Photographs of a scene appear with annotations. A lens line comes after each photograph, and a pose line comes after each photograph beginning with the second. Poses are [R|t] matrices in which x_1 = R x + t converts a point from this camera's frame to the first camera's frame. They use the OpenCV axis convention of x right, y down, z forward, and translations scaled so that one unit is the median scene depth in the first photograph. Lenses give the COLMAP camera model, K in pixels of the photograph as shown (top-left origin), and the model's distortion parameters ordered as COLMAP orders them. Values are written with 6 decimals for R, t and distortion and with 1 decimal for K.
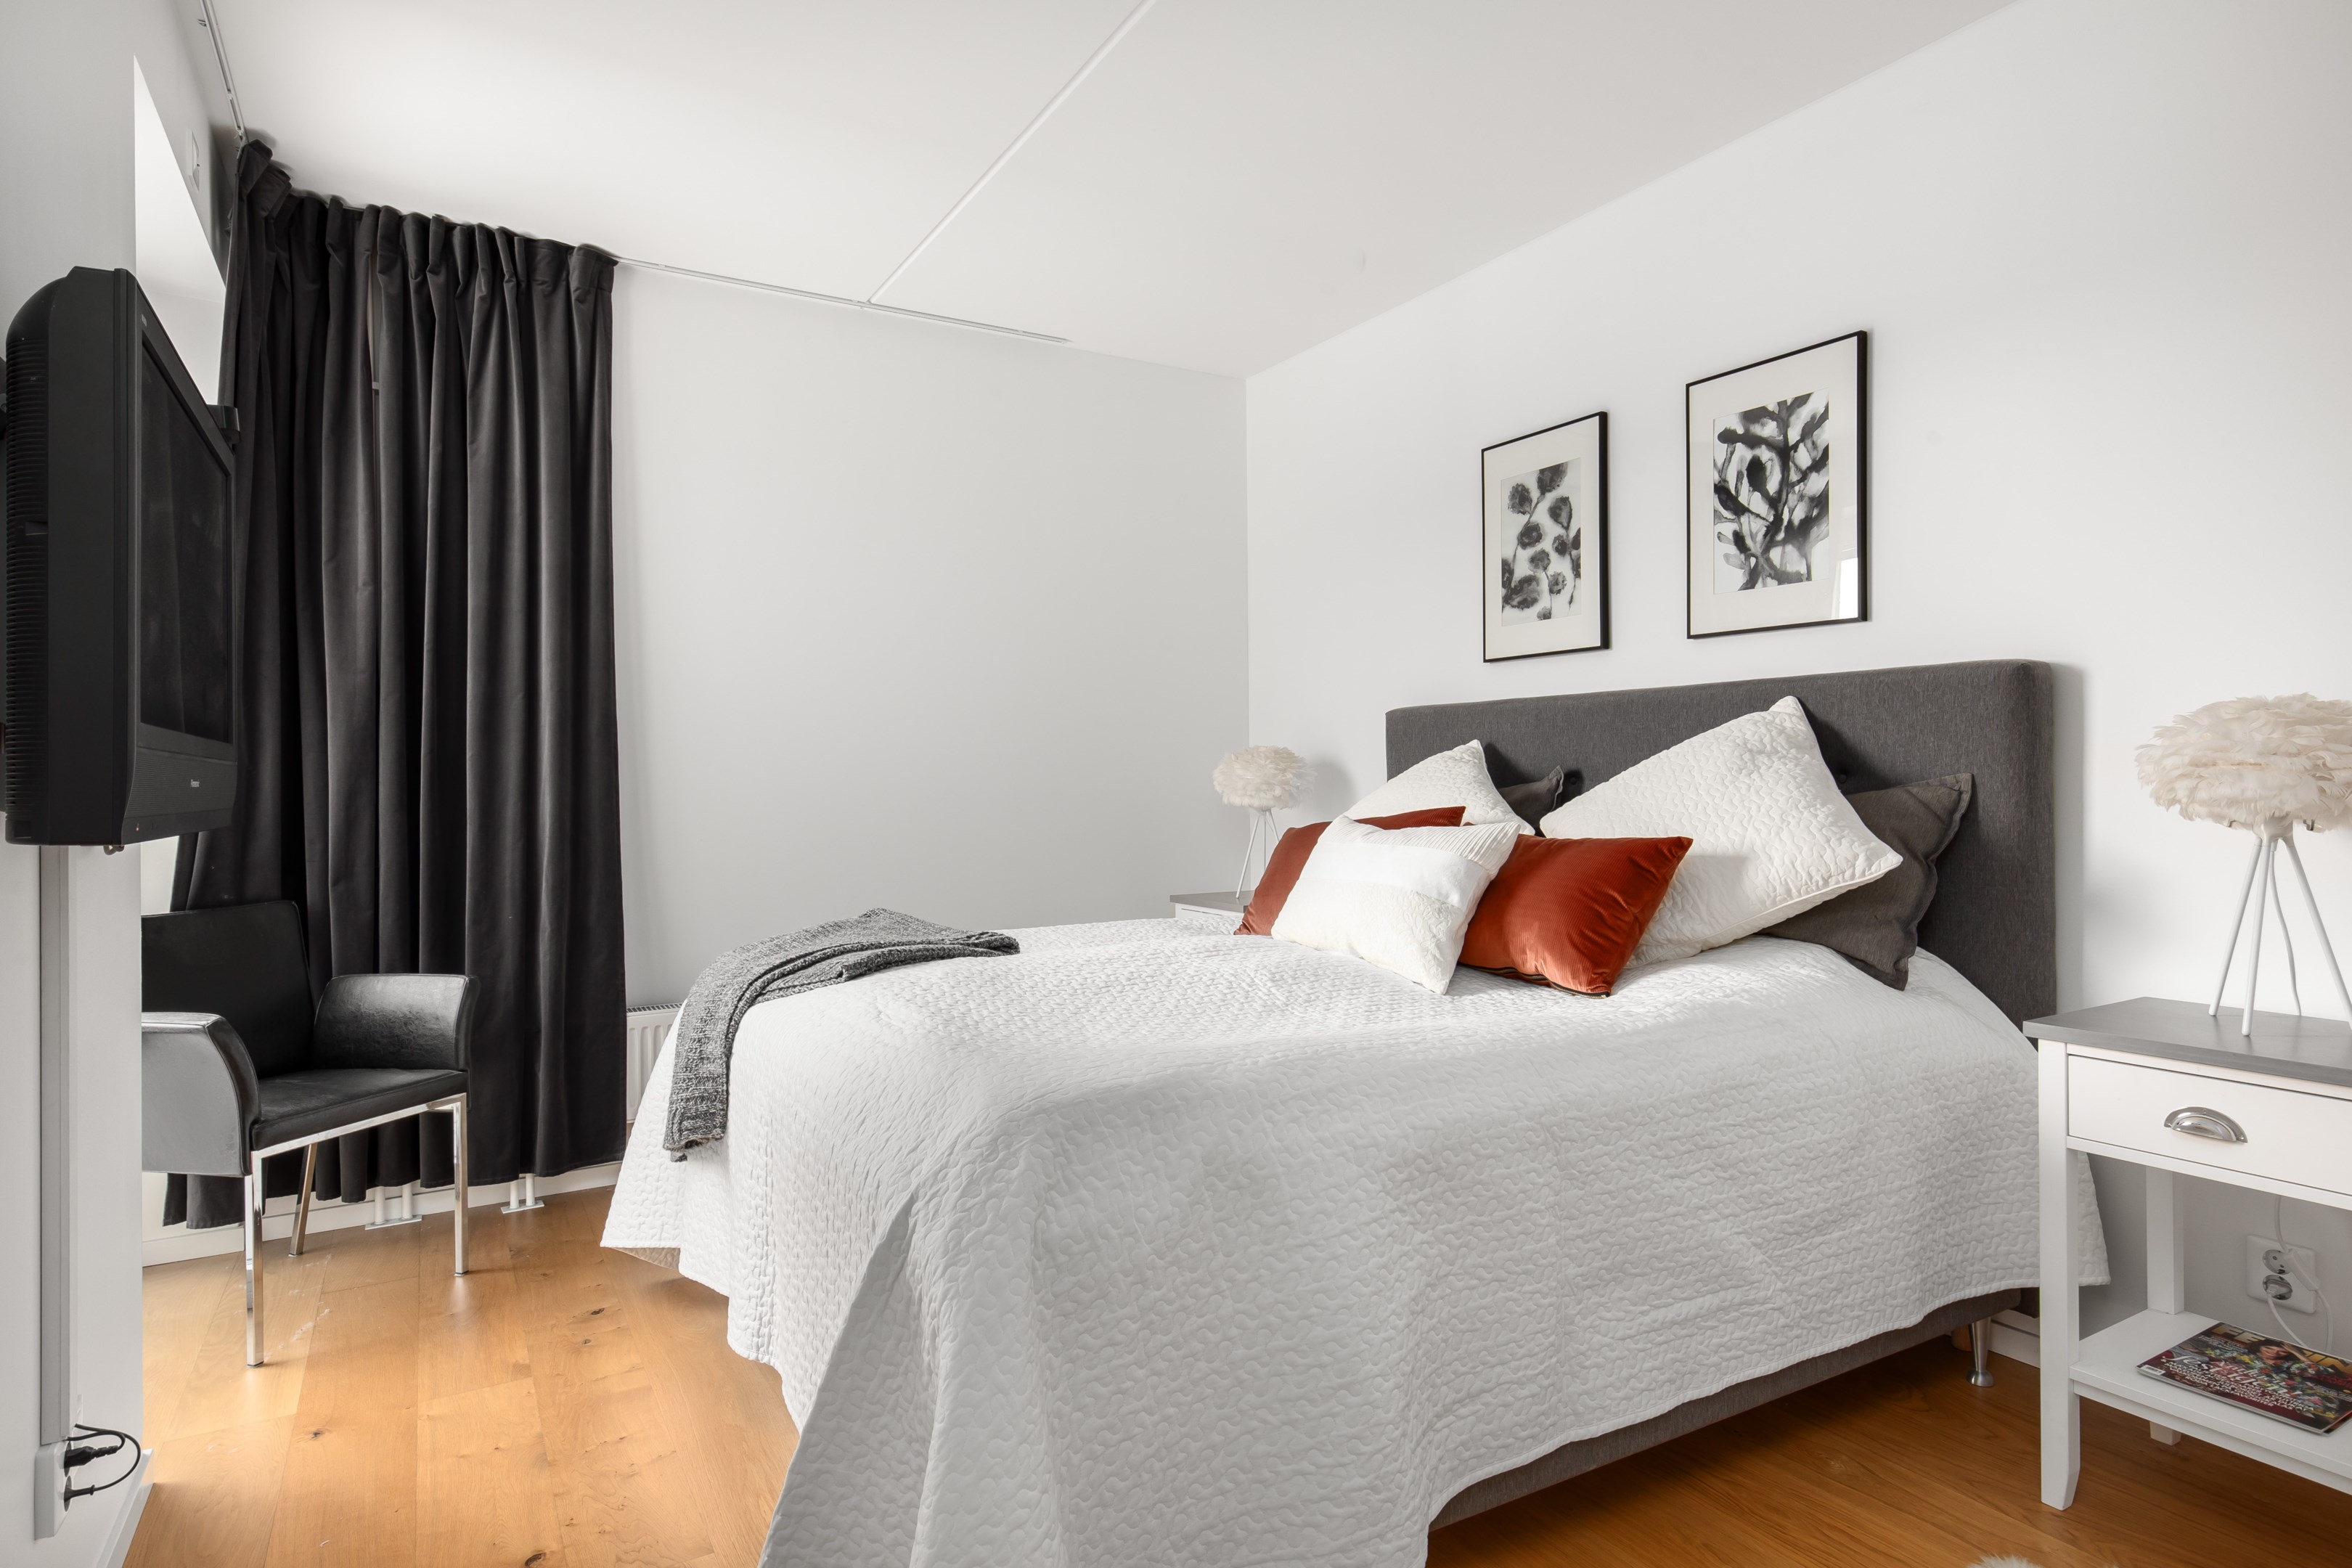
lens RADIAL K [[1306.2, 0, 1196.0], [0, 1306.2, 780.6], [0, 0, 1]] dist [0.004813, 0.000555]
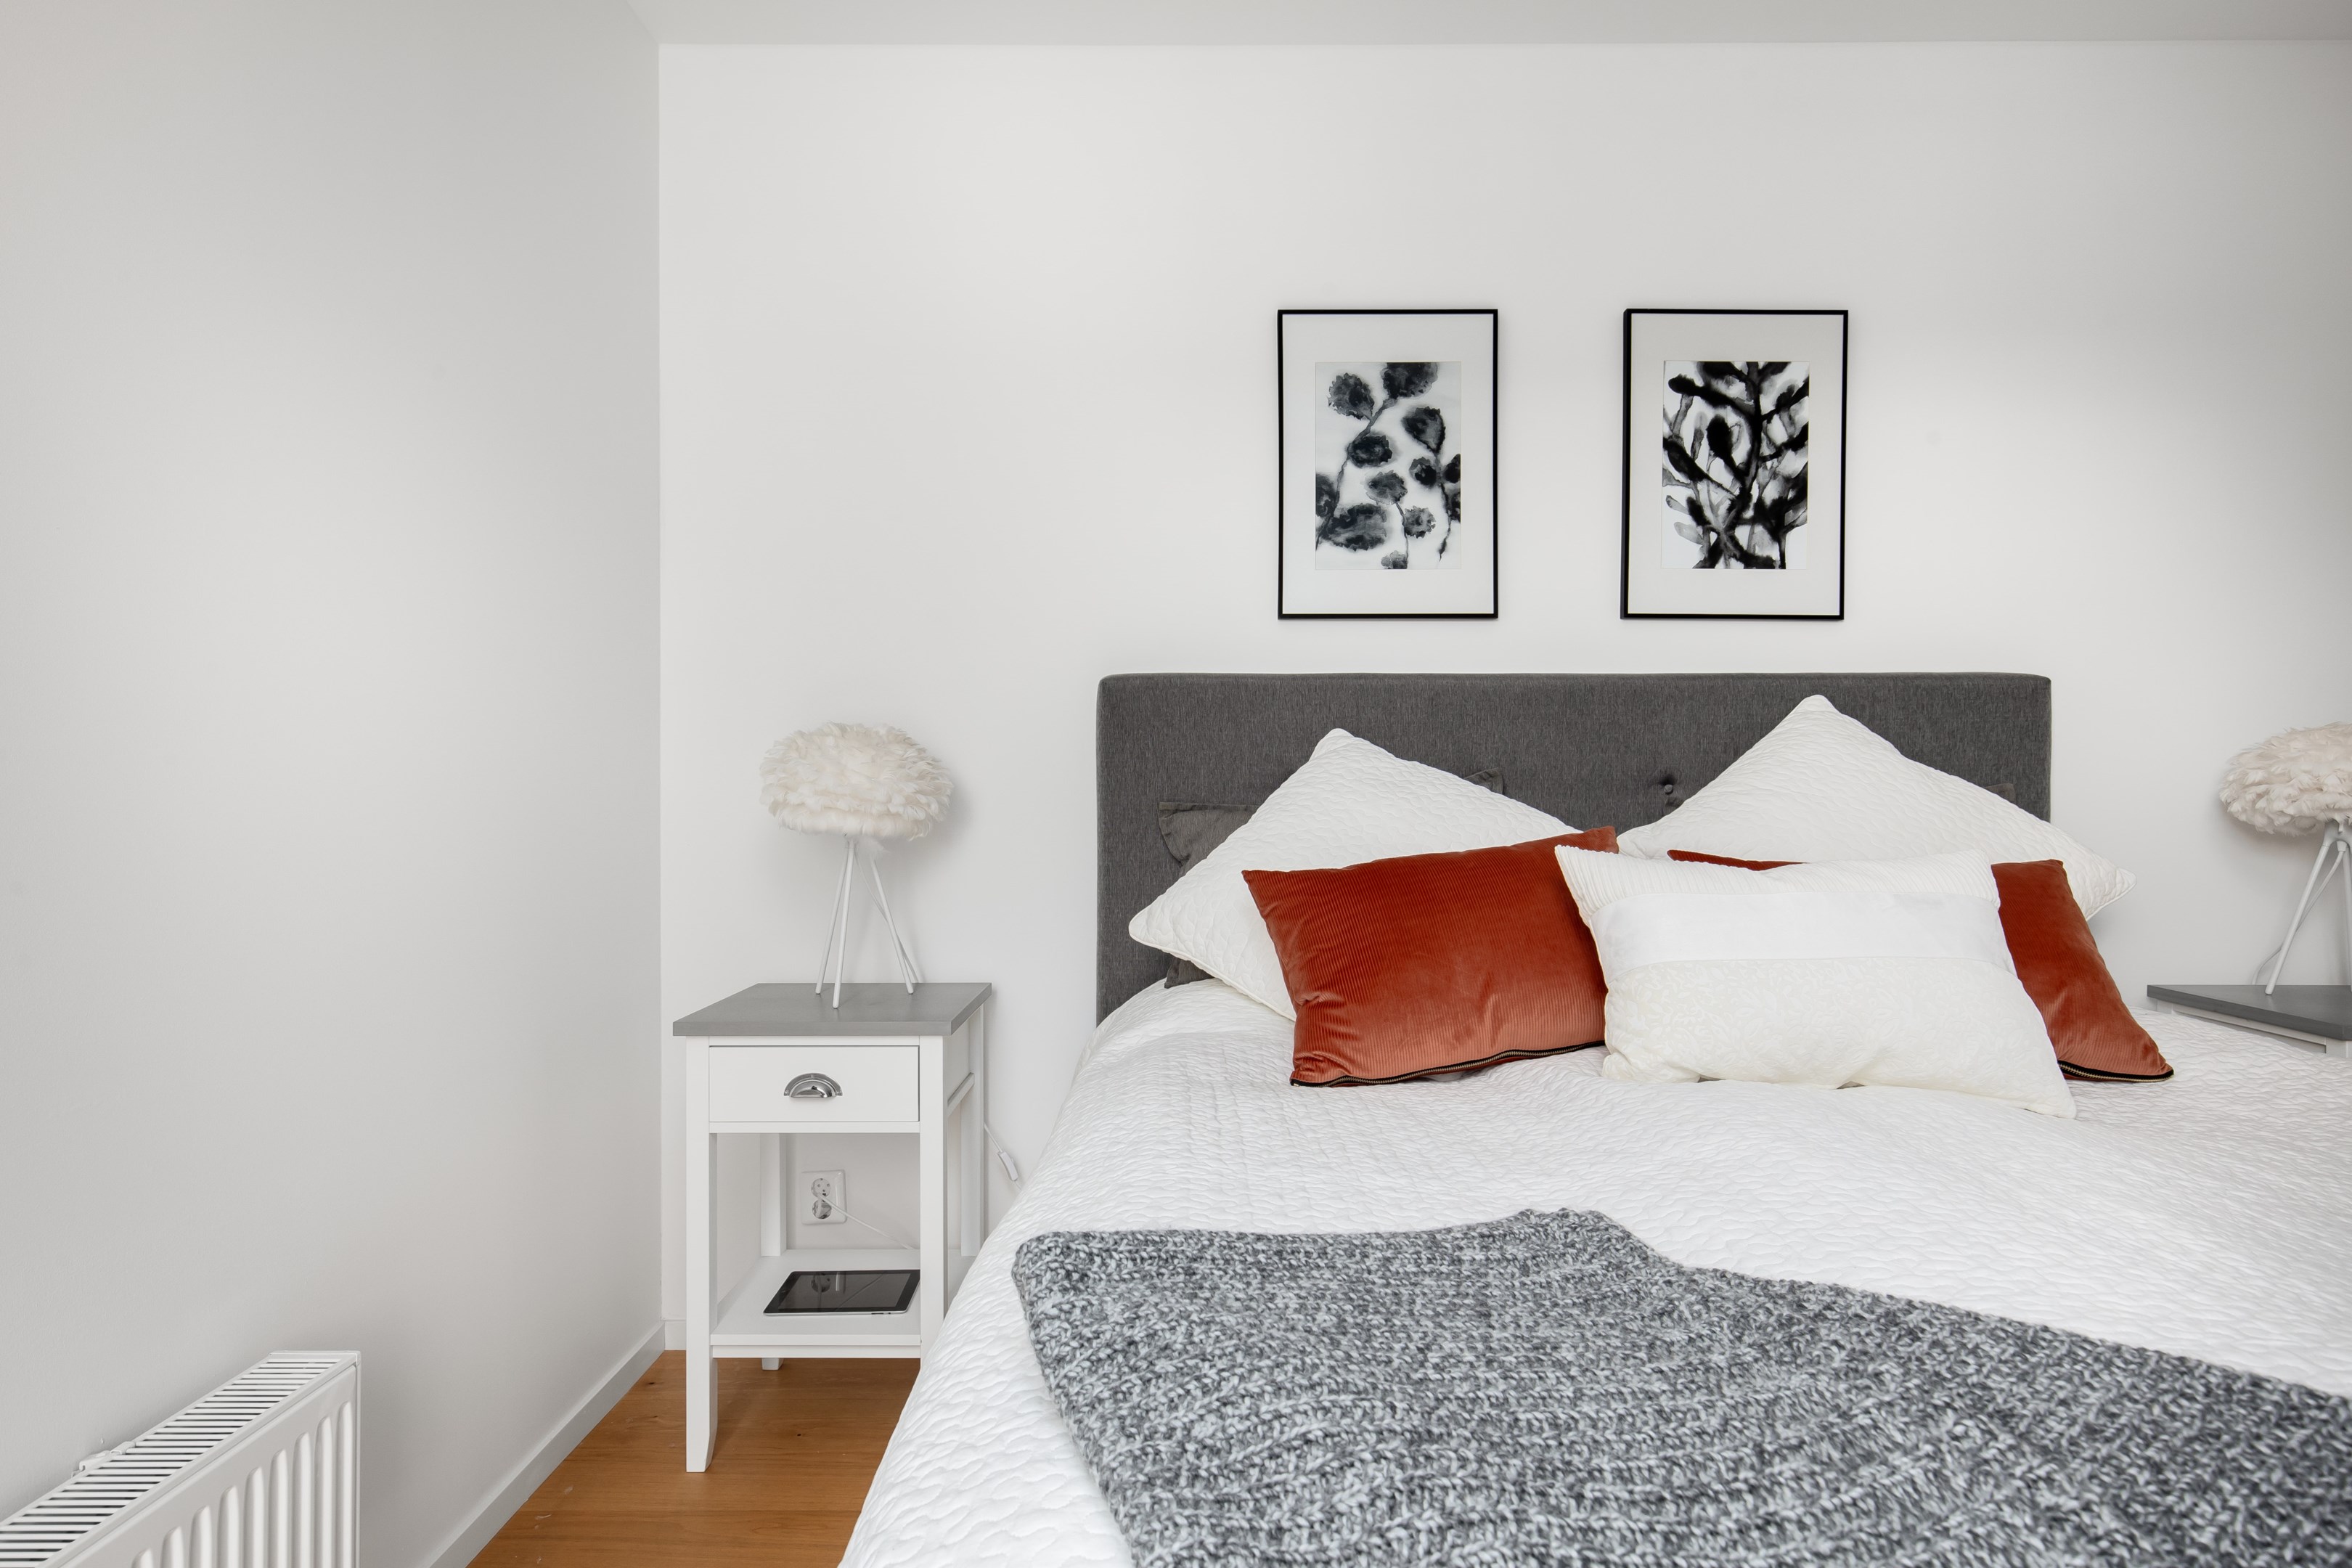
lens RADIAL K [[1306.2, 0, 1174.1], [0, 1306.2, 783.1], [0, 0, 1]] dist [0.004813, 0.000555]
pose [[0.511349, 0.008746, 0.859329, -0.489158], [-0.002683, 0.999960, -0.008581, 0.003880], [-0.859369, 0.002082, 0.511352, 0.843824]]
